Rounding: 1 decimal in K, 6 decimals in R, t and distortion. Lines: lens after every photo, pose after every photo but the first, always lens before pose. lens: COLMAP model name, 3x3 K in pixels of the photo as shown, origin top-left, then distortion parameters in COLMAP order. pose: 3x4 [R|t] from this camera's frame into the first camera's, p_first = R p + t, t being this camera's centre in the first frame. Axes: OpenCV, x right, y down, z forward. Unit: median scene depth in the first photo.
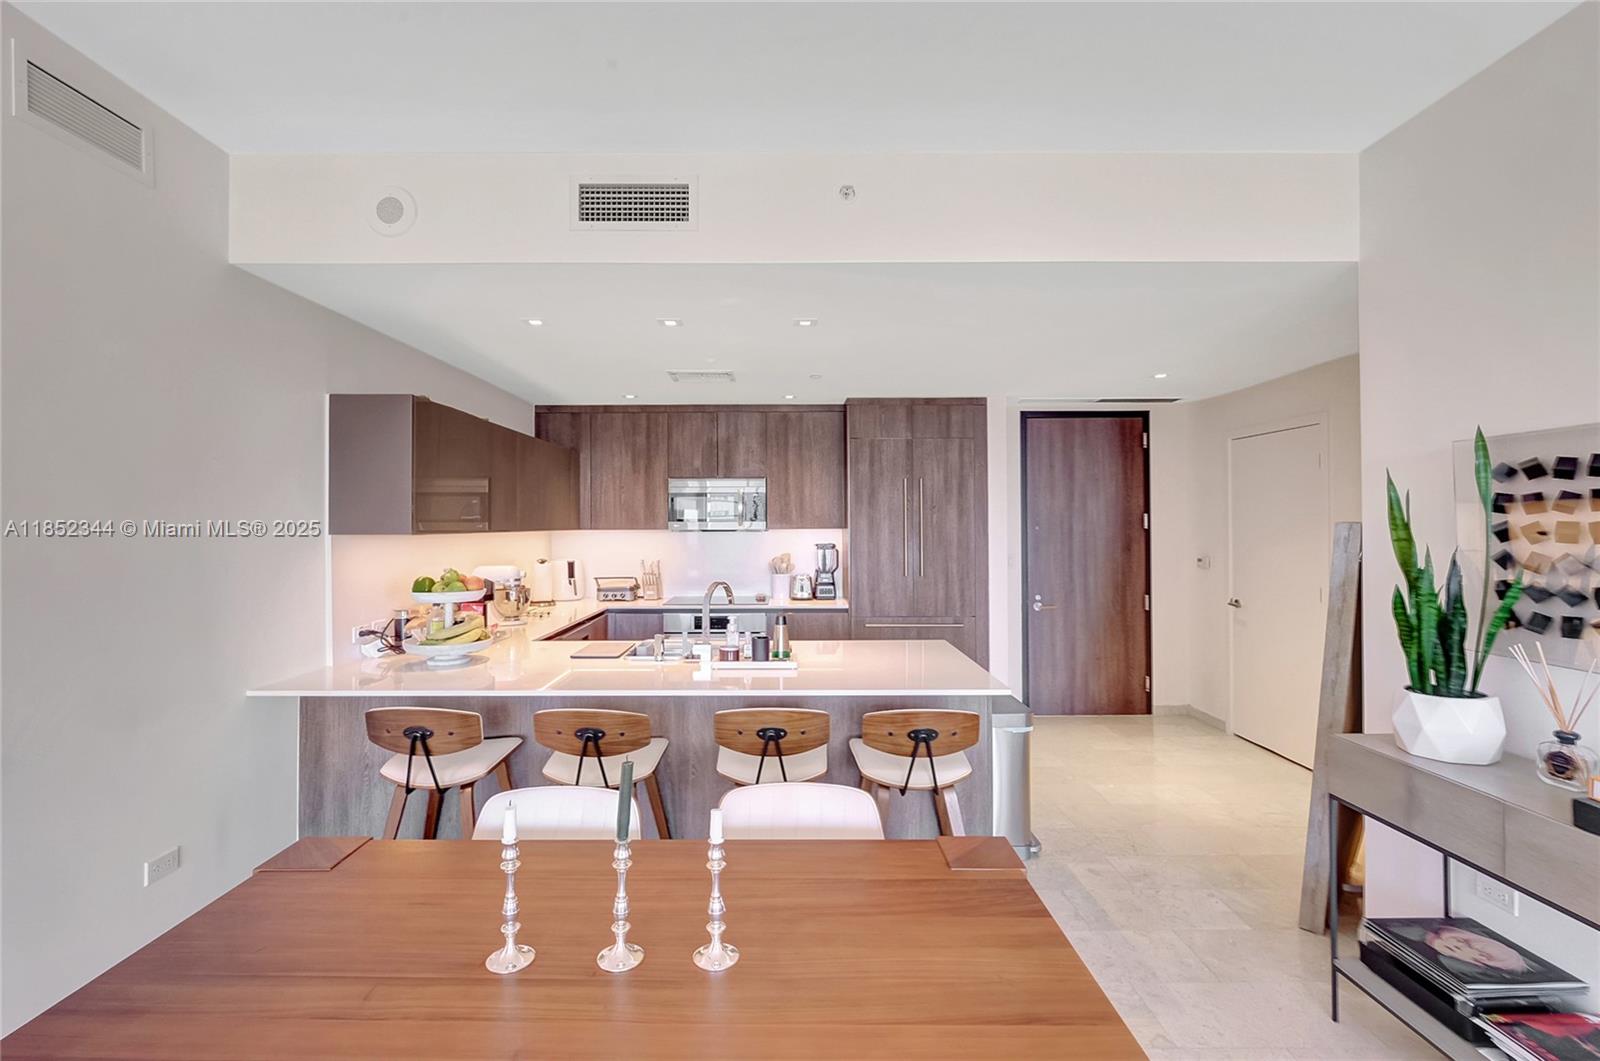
lens RADIAL K [[737.2, 0, 780.1], [0, 737.2, 521.1], [0, 0, 1]] dist [0.000060, -0.000563]
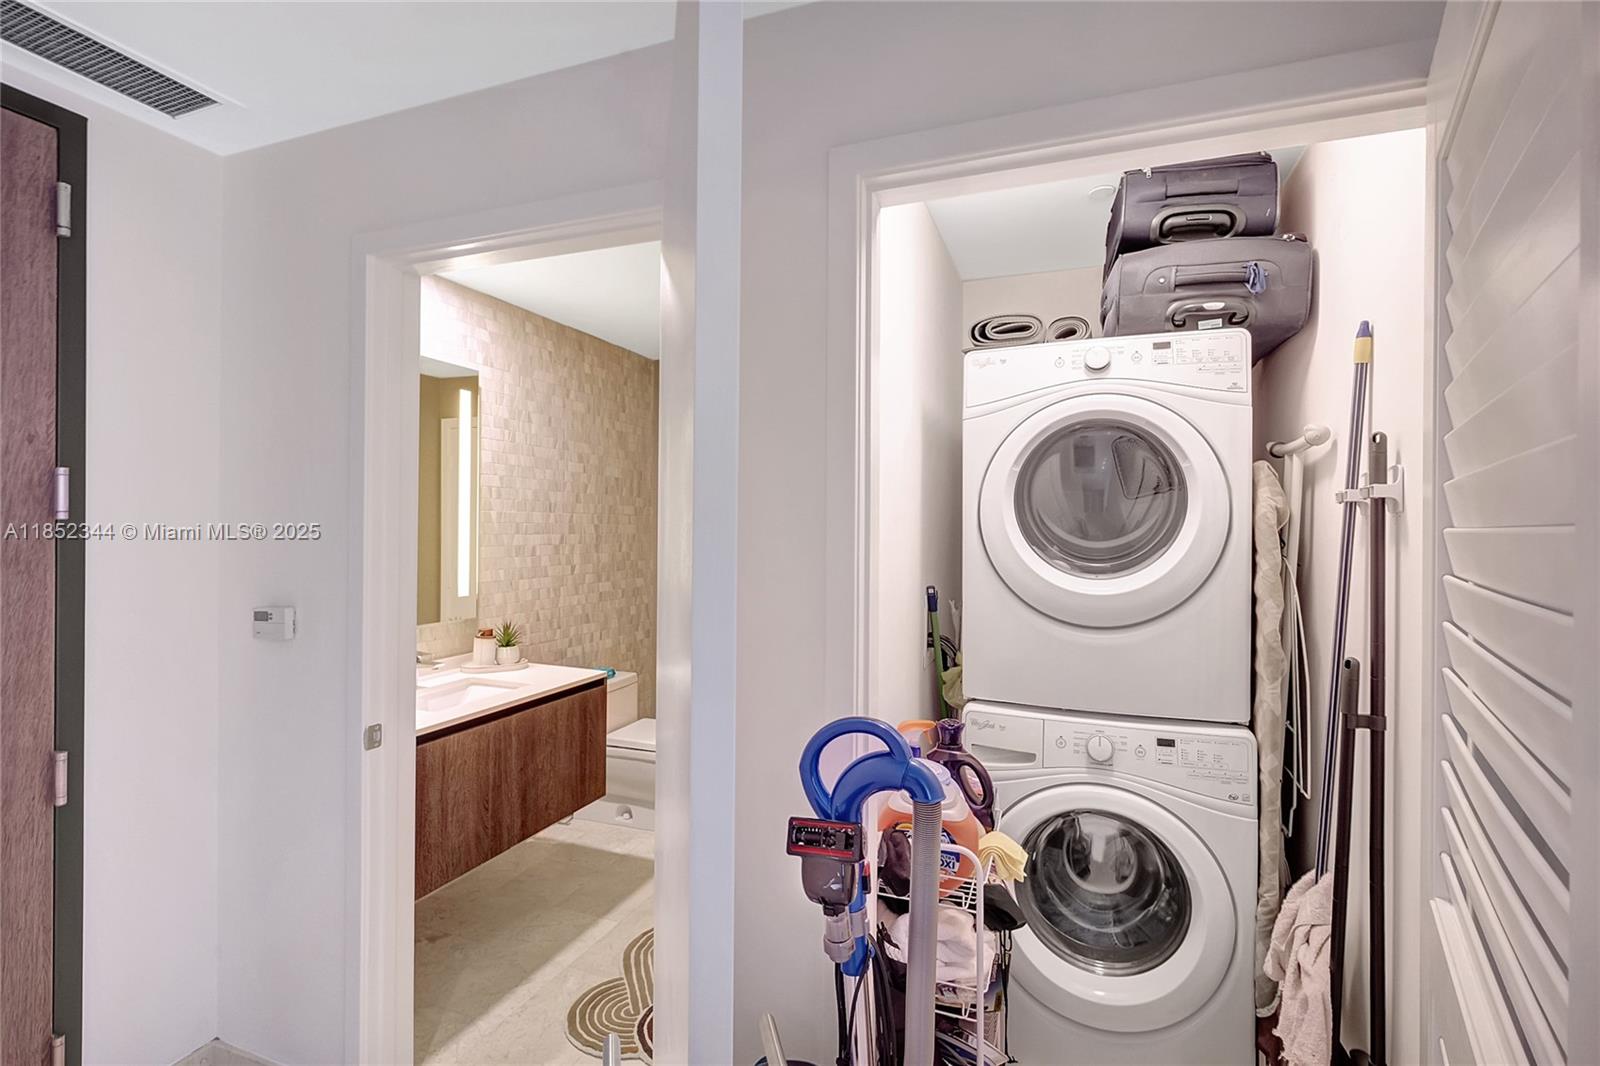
lens RADIAL K [[737.2, 0, 784.8], [0, 737.2, 528.2], [0, 0, 1]] dist [0.000060, -0.000563]
pose [[0.353241, 0.007814, 0.935500, 0.330411], [-0.014466, 0.999891, -0.002890, 0.010225], [-0.935421, -0.012512, 0.353316, 0.643001]]
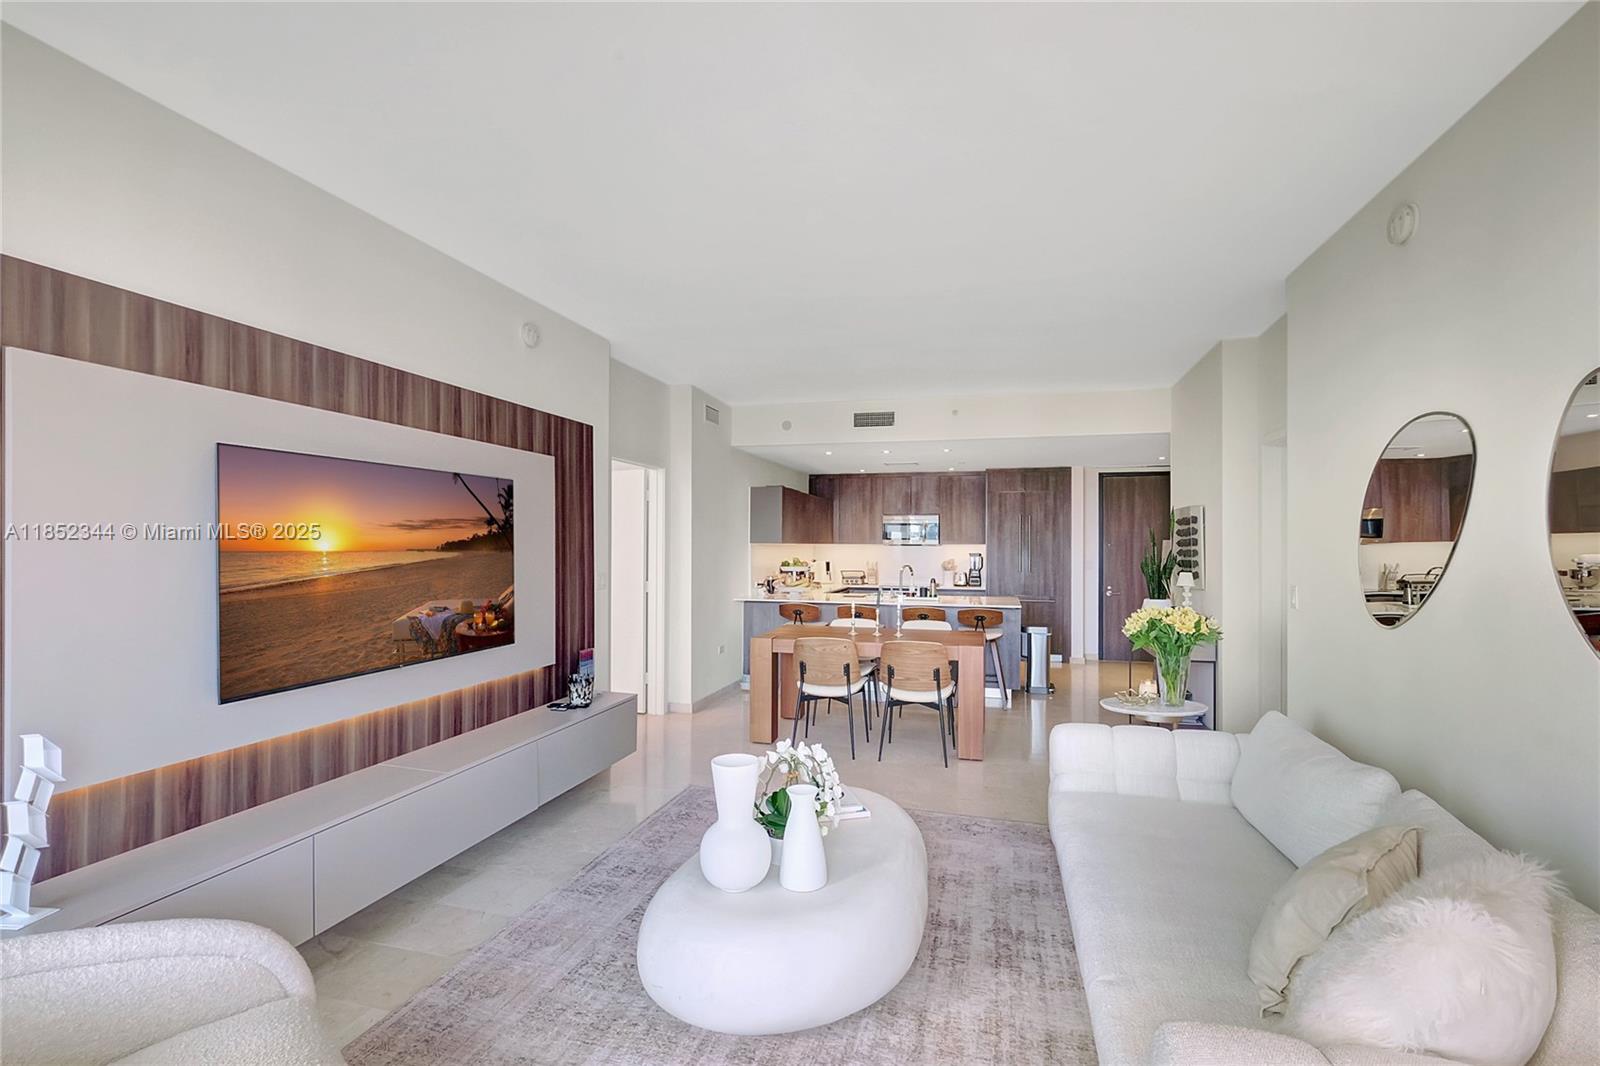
lens RADIAL K [[737.2, 0, 790.8], [0, 737.2, 542.7], [0, 0, 1]] dist [0.000060, -0.000563]
pose [[0.965000, 0.007206, -0.262152, 0.098714], [-0.006831, 0.999974, 0.002341, 0.005665], [0.262162, -0.000469, 0.965024, -0.759055]]
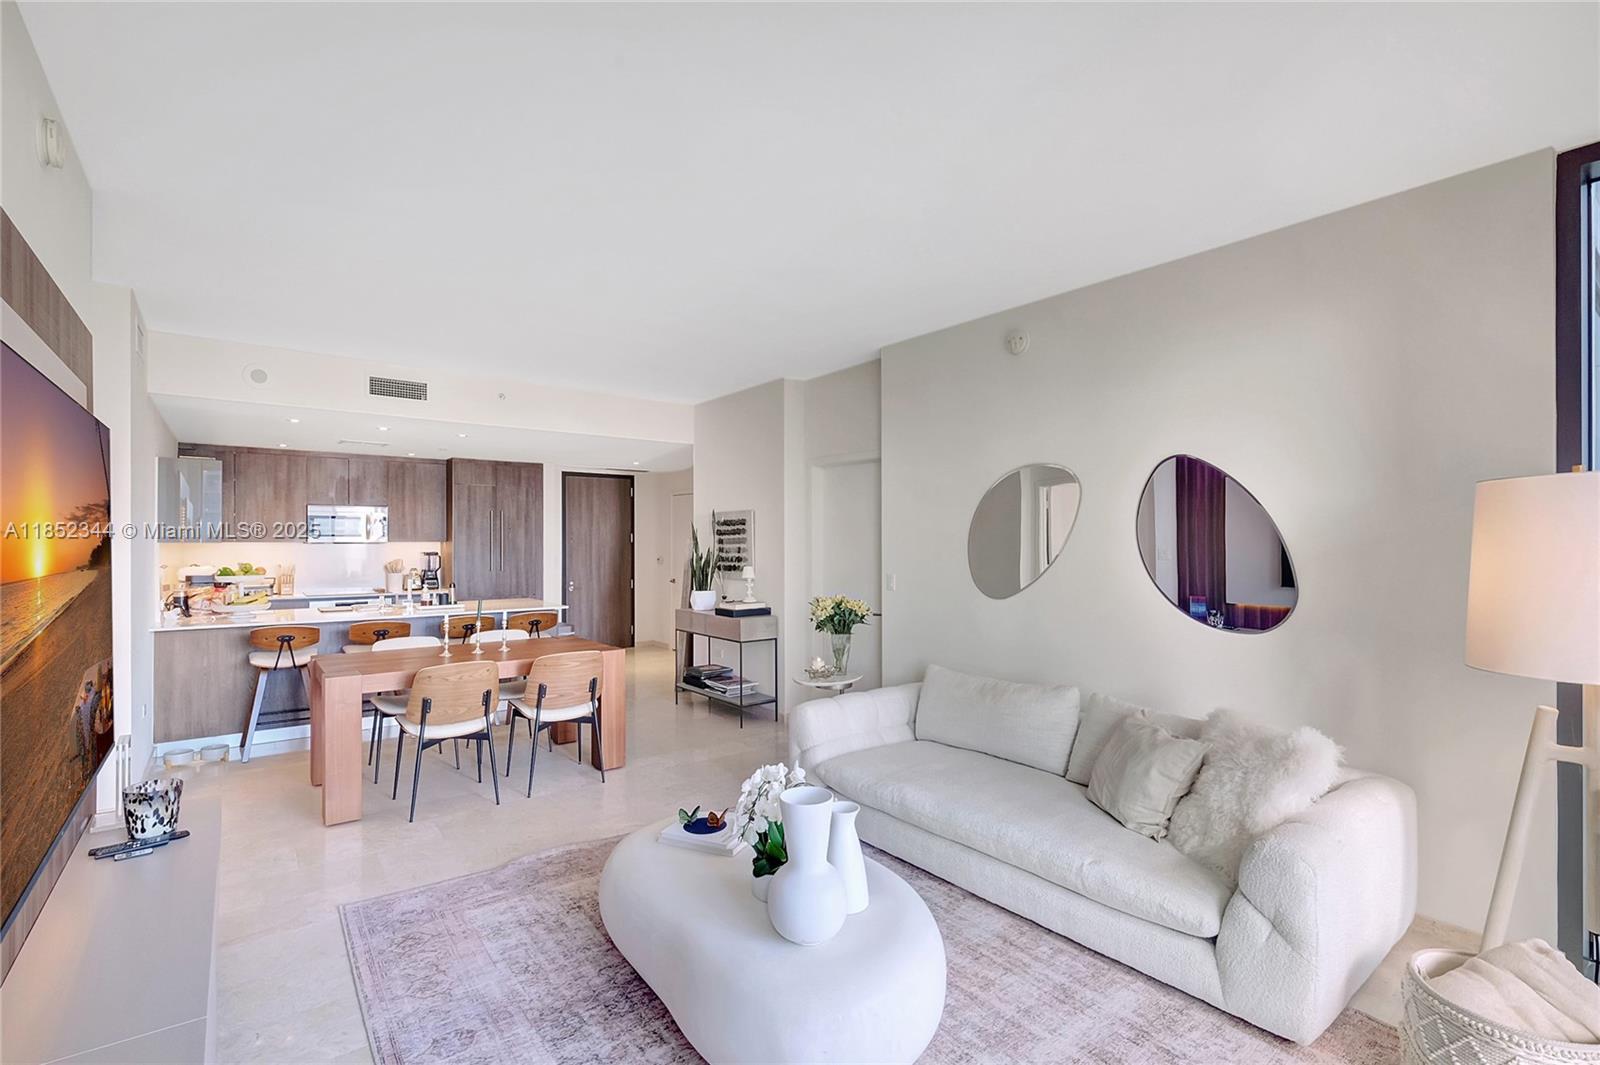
lens RADIAL K [[737.2, 0, 810.5], [0, 737.2, 534.6], [0, 0, 1]] dist [0.000060, -0.000563]
pose [[0.783320, 0.008667, 0.621559, -0.269817], [-0.005638, 0.999961, -0.006837, 0.001805], [-0.621594, 0.001851, 0.783338, -0.656654]]
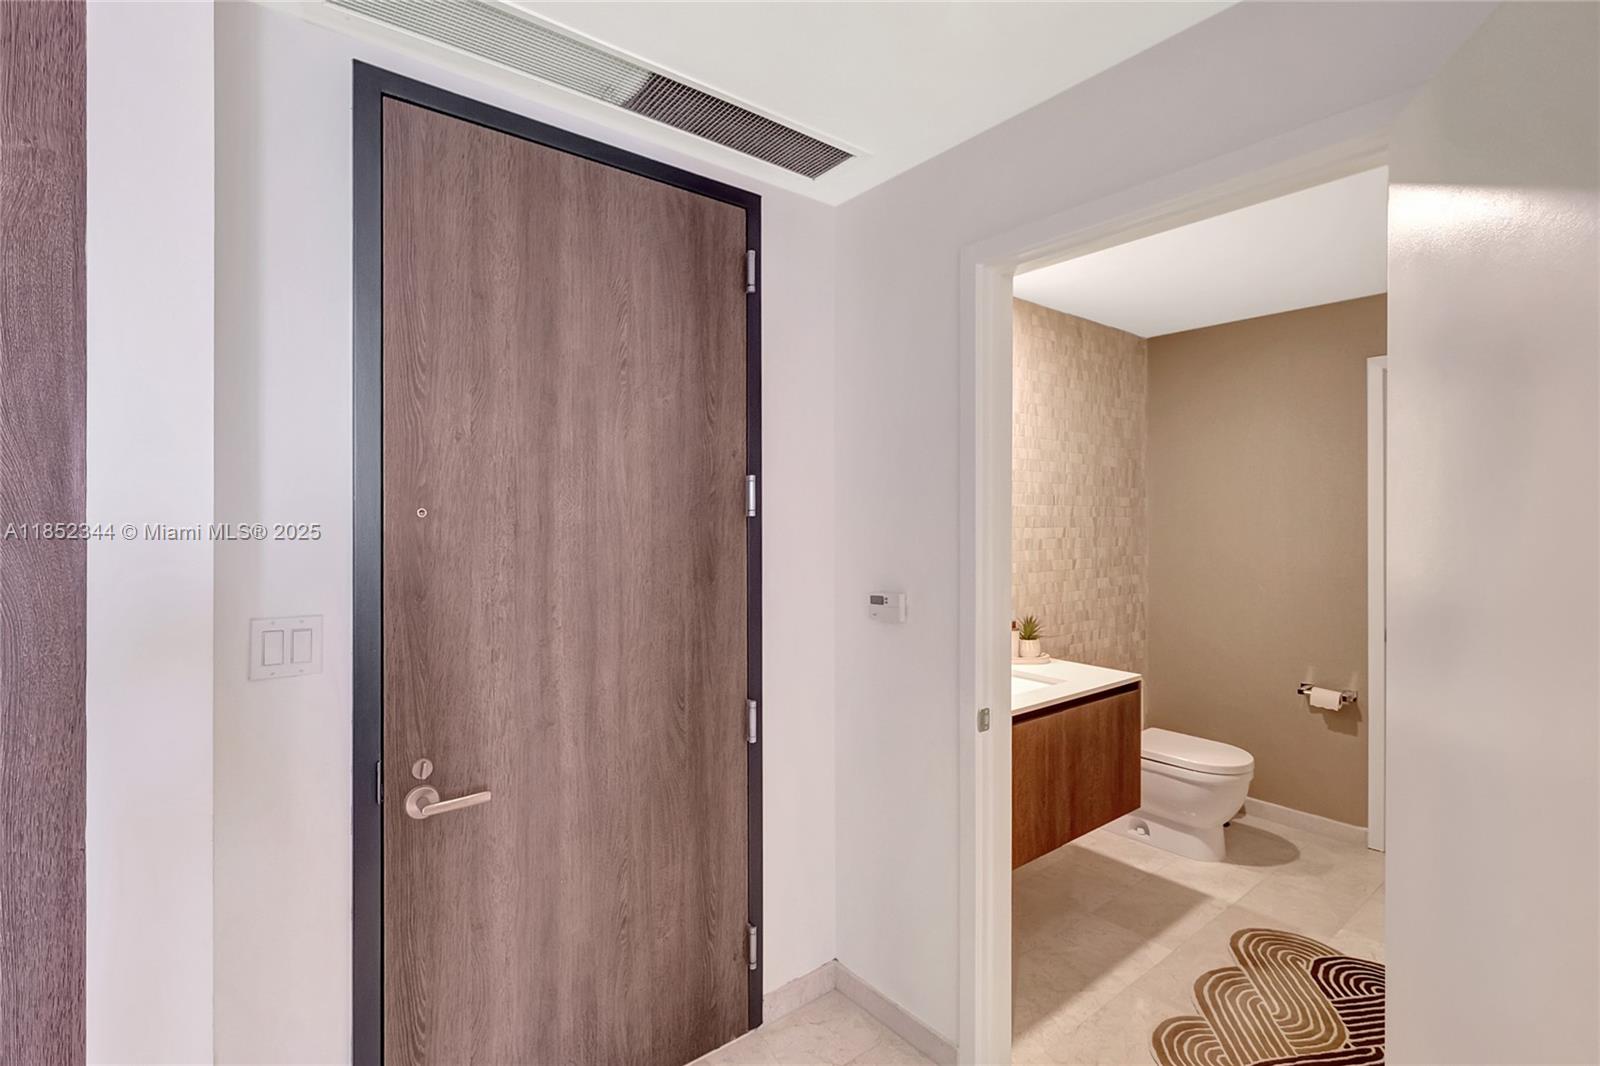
lens RADIAL K [[737.2, 0, 794.8], [0, 737.2, 519.5], [0, 0, 1]] dist [0.000060, -0.000563]
pose [[0.781105, 0.005819, 0.624373, 0.289900], [-0.007812, 0.999969, 0.000454, 0.011189], [-0.624351, -0.005232, 0.781127, 0.710670]]
